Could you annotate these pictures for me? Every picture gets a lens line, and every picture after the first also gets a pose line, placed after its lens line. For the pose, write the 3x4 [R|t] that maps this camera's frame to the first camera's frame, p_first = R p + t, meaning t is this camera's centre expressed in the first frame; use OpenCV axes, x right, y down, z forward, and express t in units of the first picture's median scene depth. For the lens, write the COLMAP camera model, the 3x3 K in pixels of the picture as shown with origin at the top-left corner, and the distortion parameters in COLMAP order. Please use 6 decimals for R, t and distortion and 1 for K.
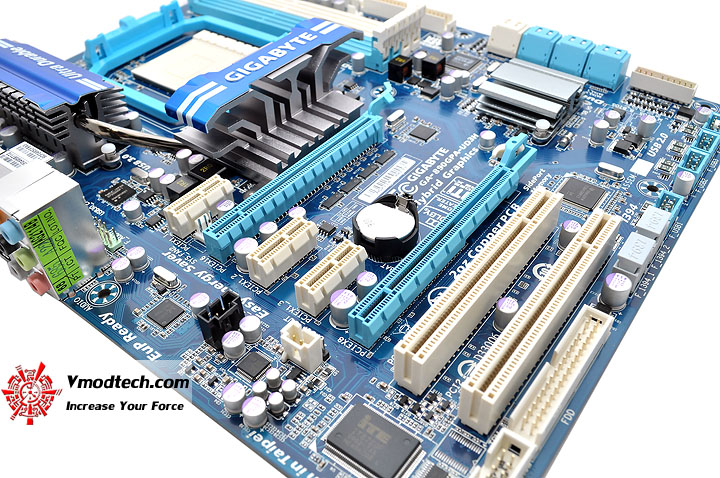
lens RADIAL K [[639.3, 0, 360.0], [0, 639.3, 239.0], [0, 0, 1]] dist [-0.077989, 0.002095]
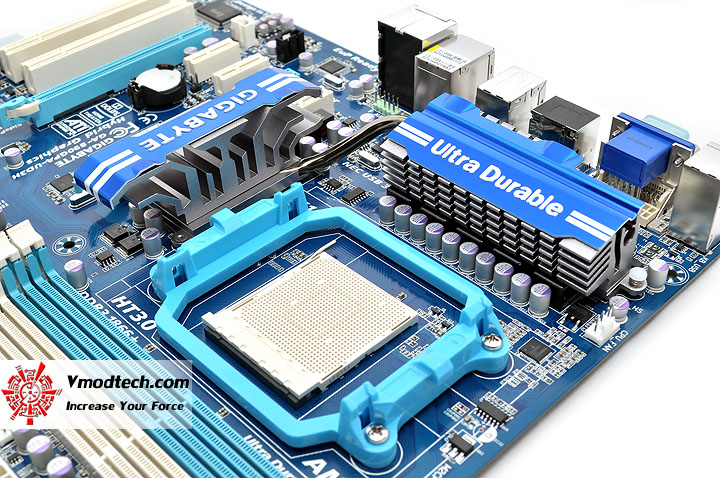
lens RADIAL K [[945.5, 0, 360.0], [0, 945.5, 239.0], [0, 0, 1]] dist [-0.027494, -0.034190]
pose [[-0.988216, -0.040741, 0.147546, -0.573324], [0.139967, 0.149666, 0.978779, -1.562432], [-0.061959, 0.987897, -0.142200, 1.379167]]
